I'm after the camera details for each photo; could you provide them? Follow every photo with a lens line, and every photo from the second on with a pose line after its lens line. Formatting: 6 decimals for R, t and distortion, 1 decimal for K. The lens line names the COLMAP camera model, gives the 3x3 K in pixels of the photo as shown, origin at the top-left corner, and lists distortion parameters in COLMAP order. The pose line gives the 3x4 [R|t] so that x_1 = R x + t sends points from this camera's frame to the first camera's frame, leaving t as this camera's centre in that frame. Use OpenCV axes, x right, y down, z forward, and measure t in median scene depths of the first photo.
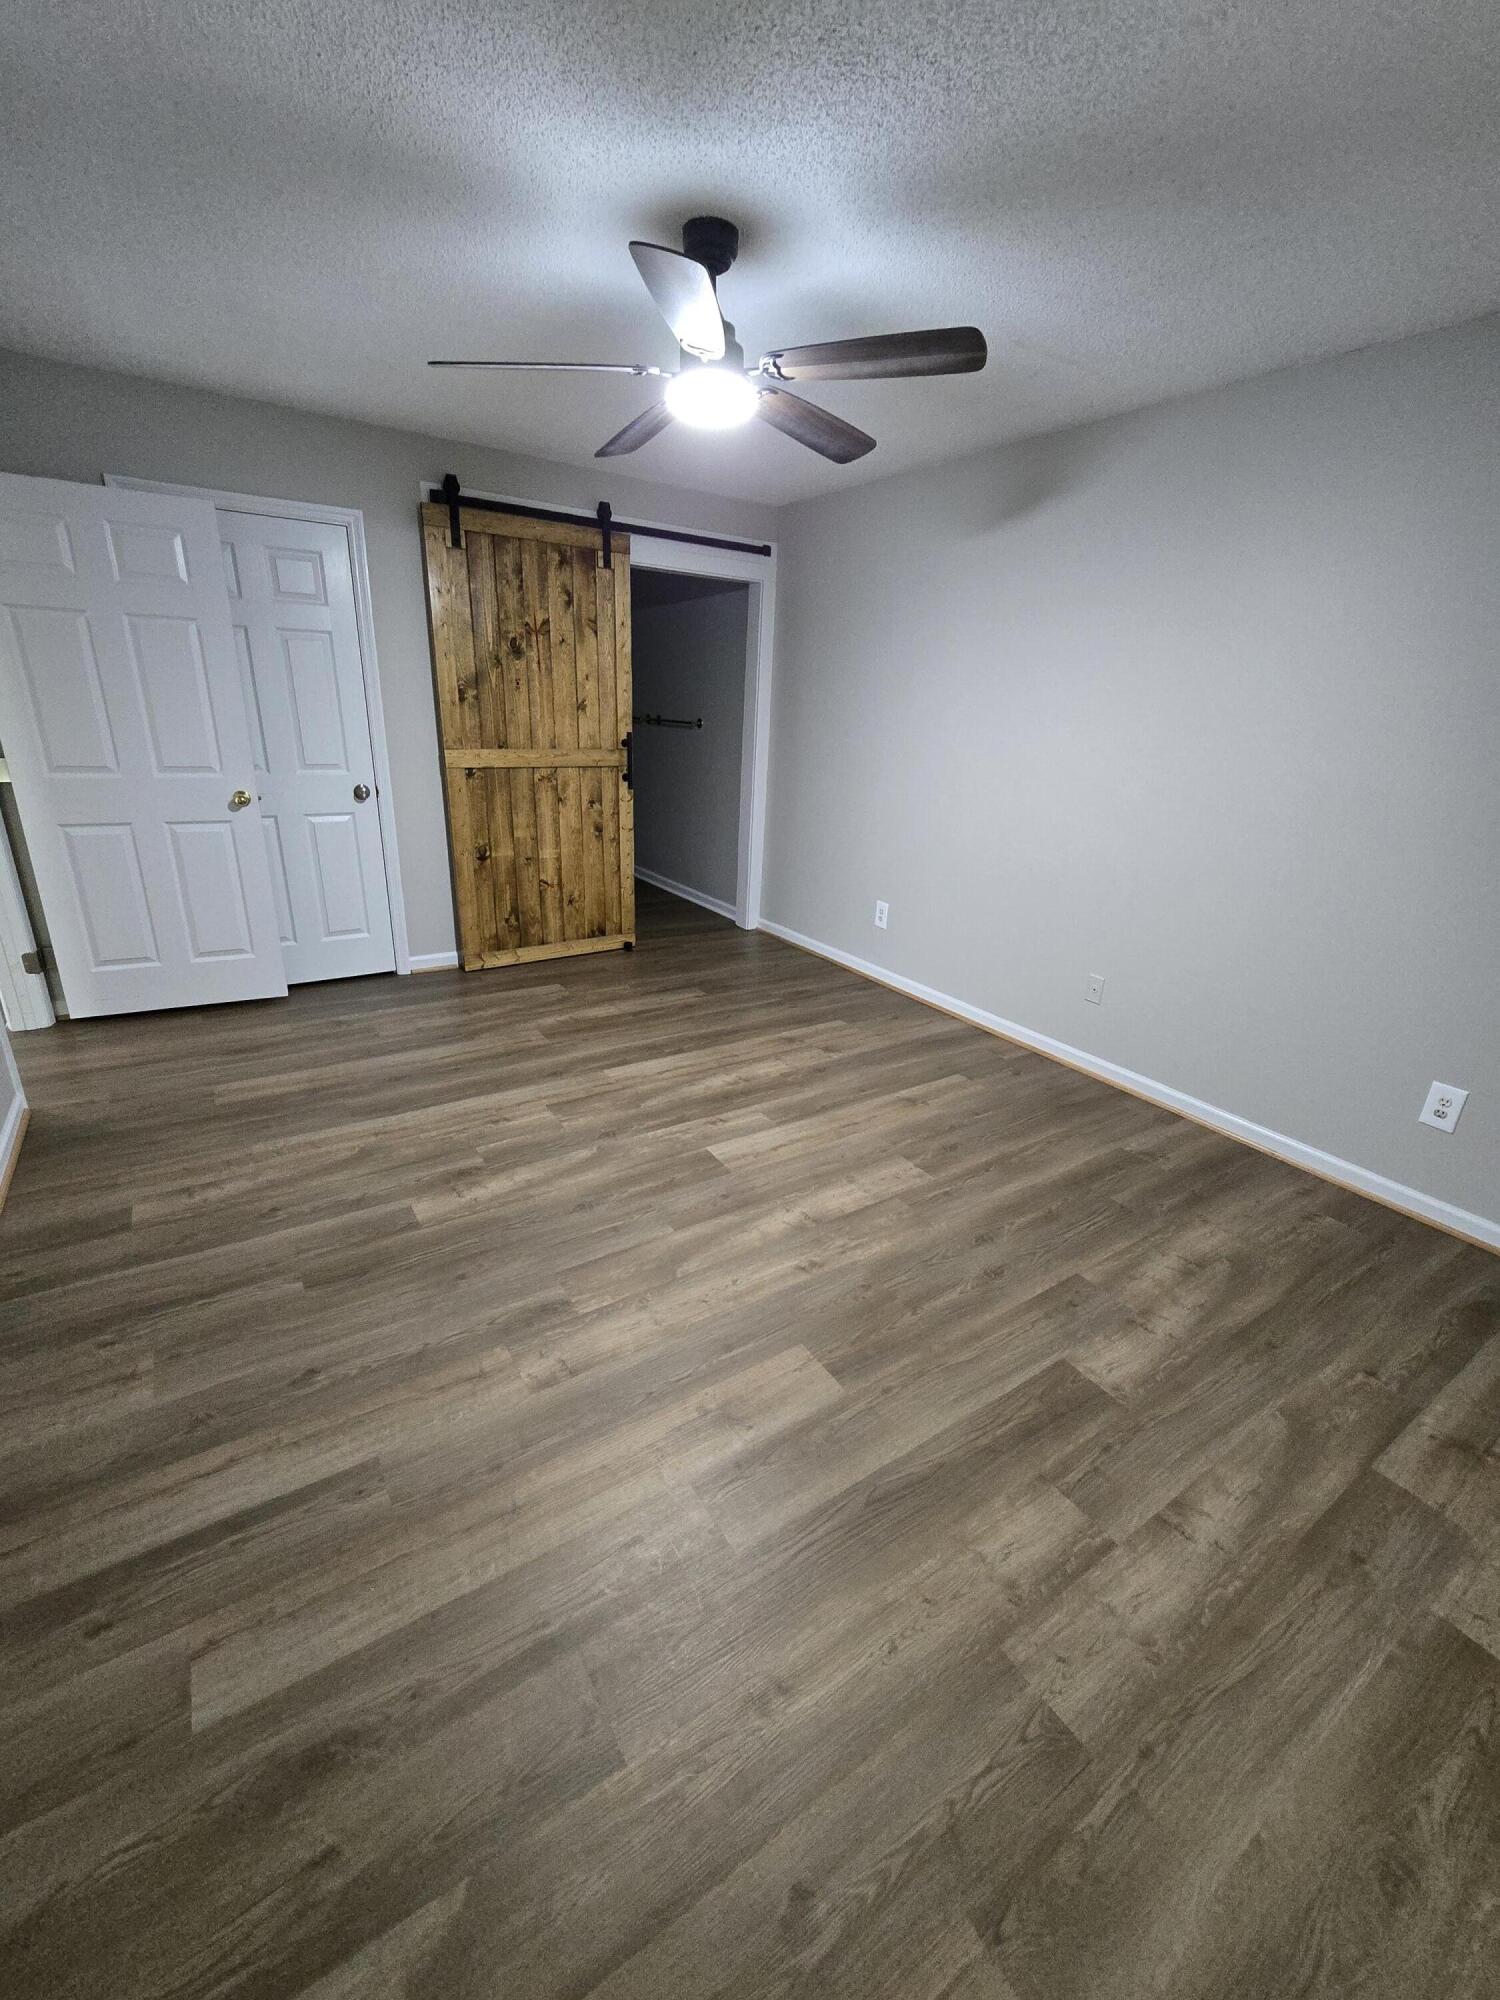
lens RADIAL K [[823.3, 0, 759.6], [0, 823.3, 997.3], [0, 0, 1]] dist [-0.003610, 0.001380]
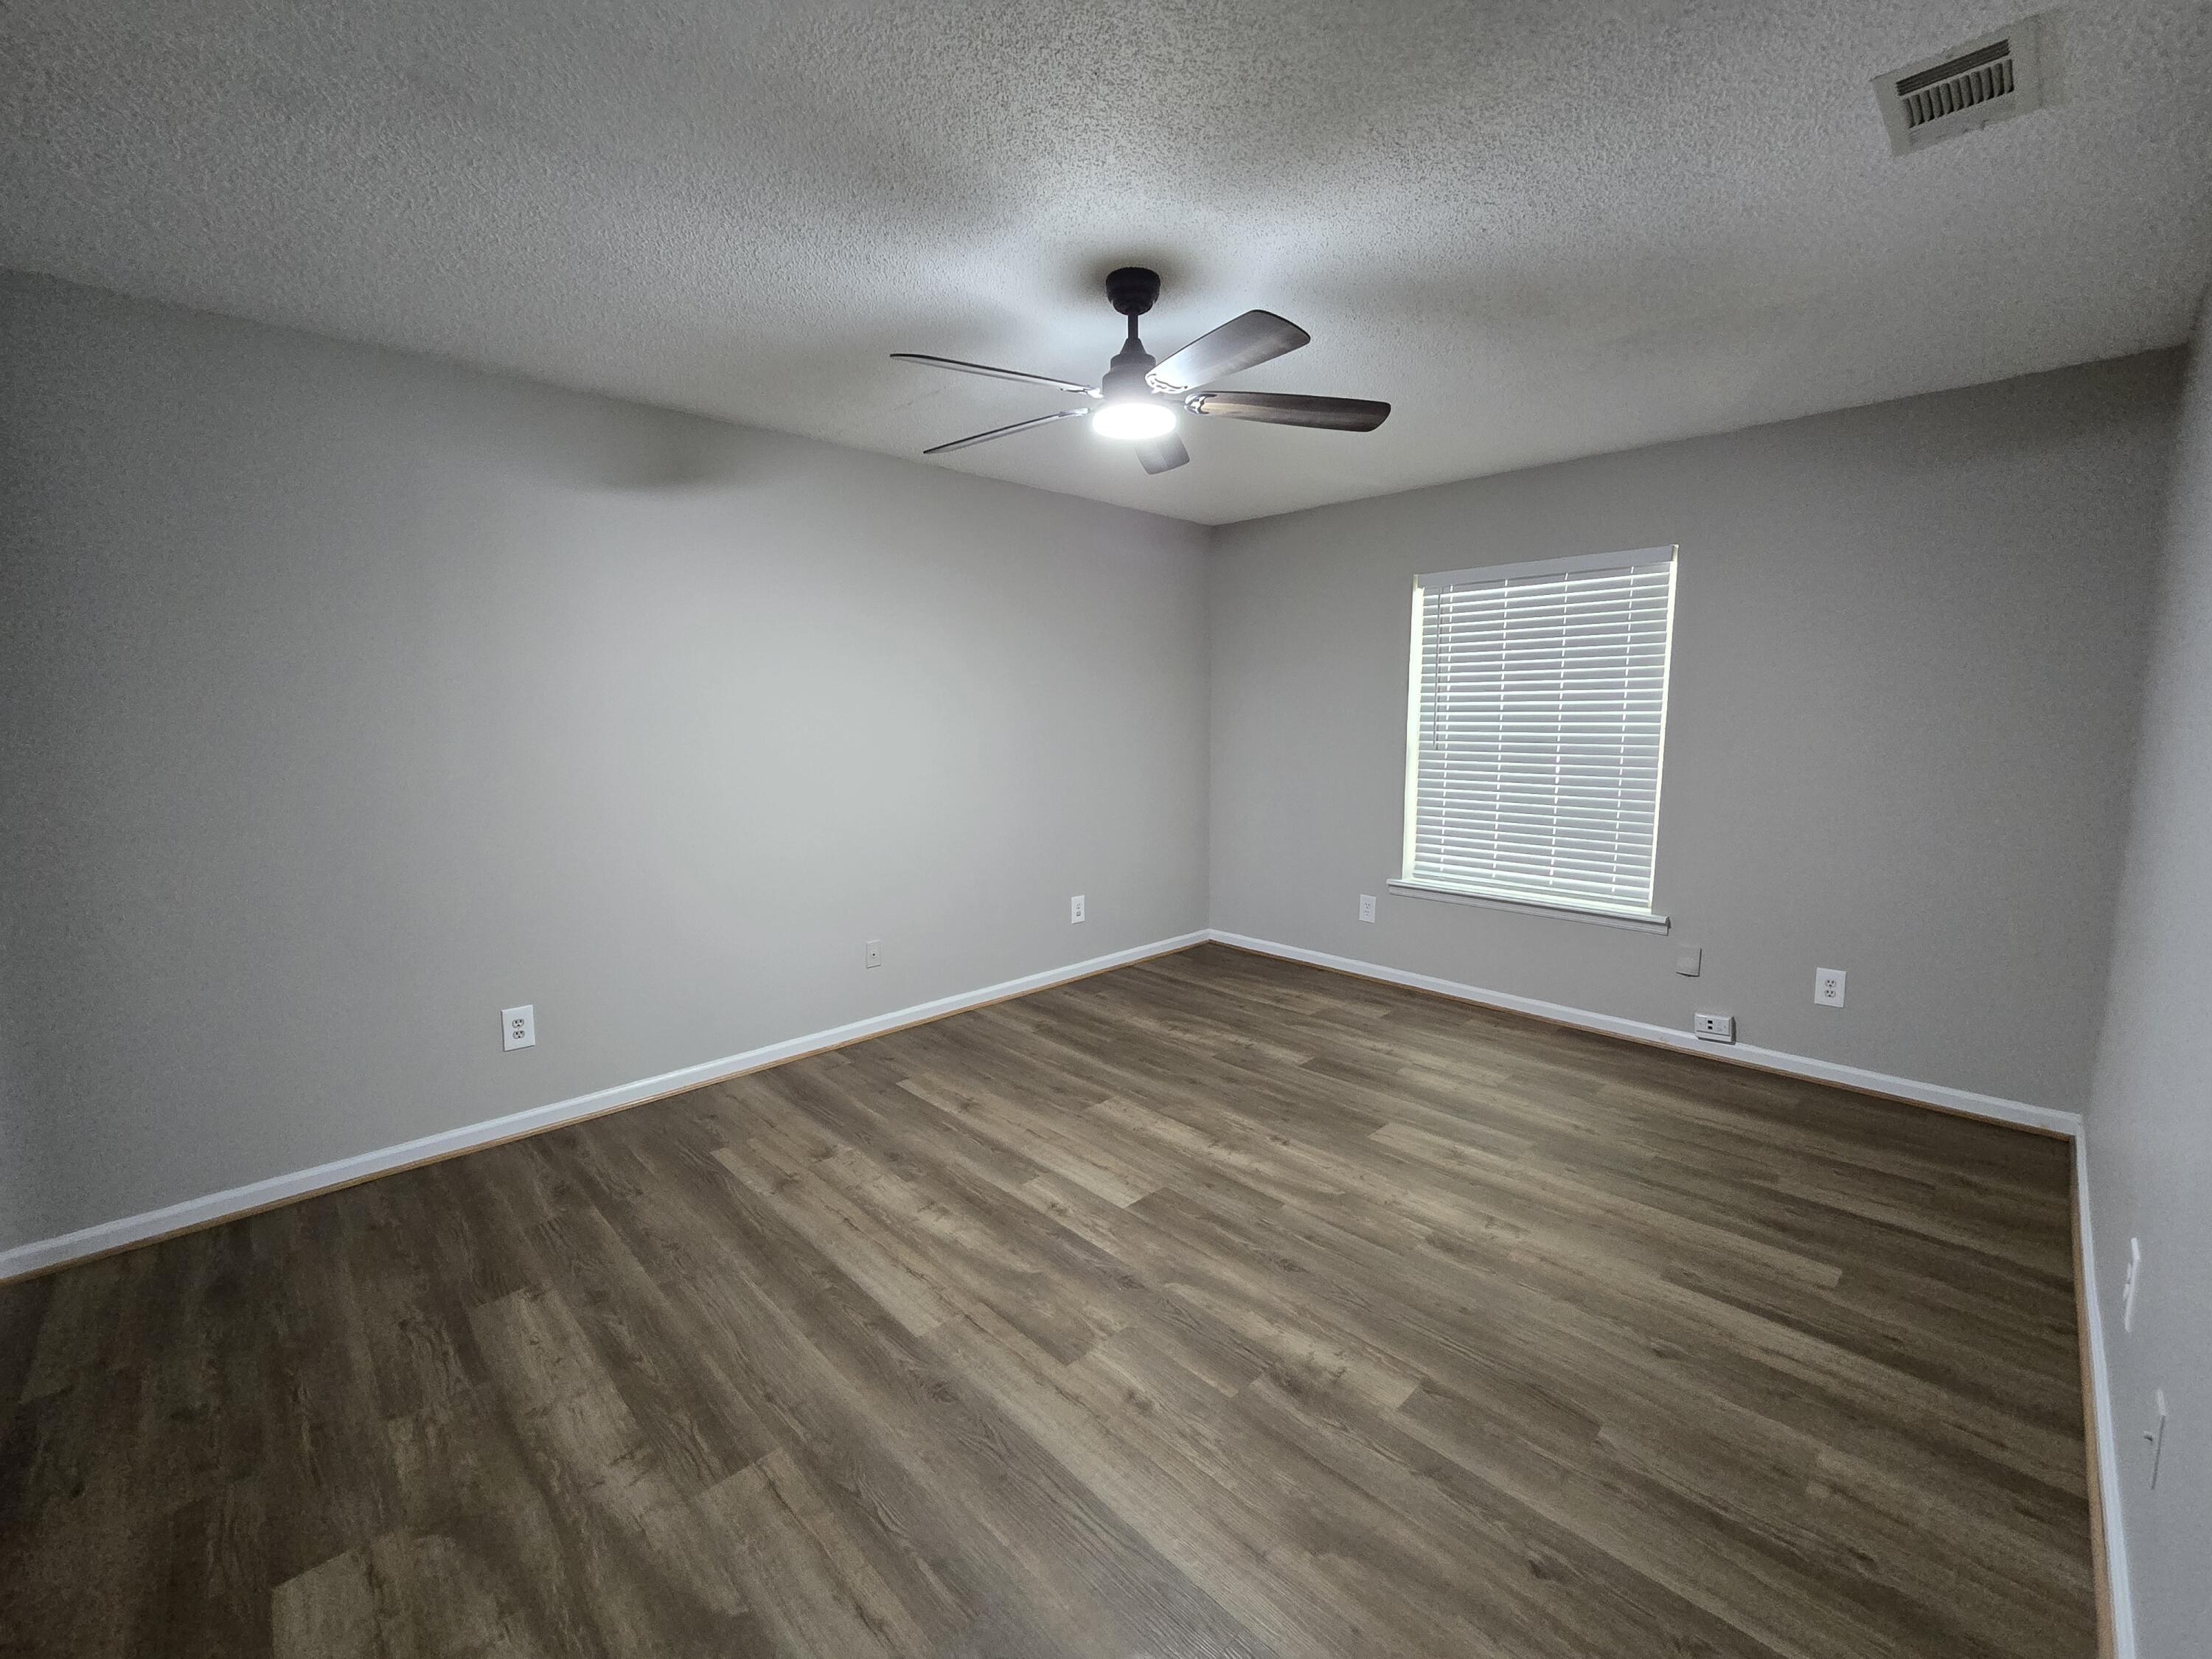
lens RADIAL K [[910.6, 0, 1112.5], [0, 910.6, 828.8], [0, 0, 1]] dist [-0.003610, 0.001380]
pose [[-0.182749, -0.172118, 0.967976, -0.911851], [0.334424, 0.914965, 0.225830, -0.389996], [-0.924534, 0.364985, -0.109648, 0.994905]]
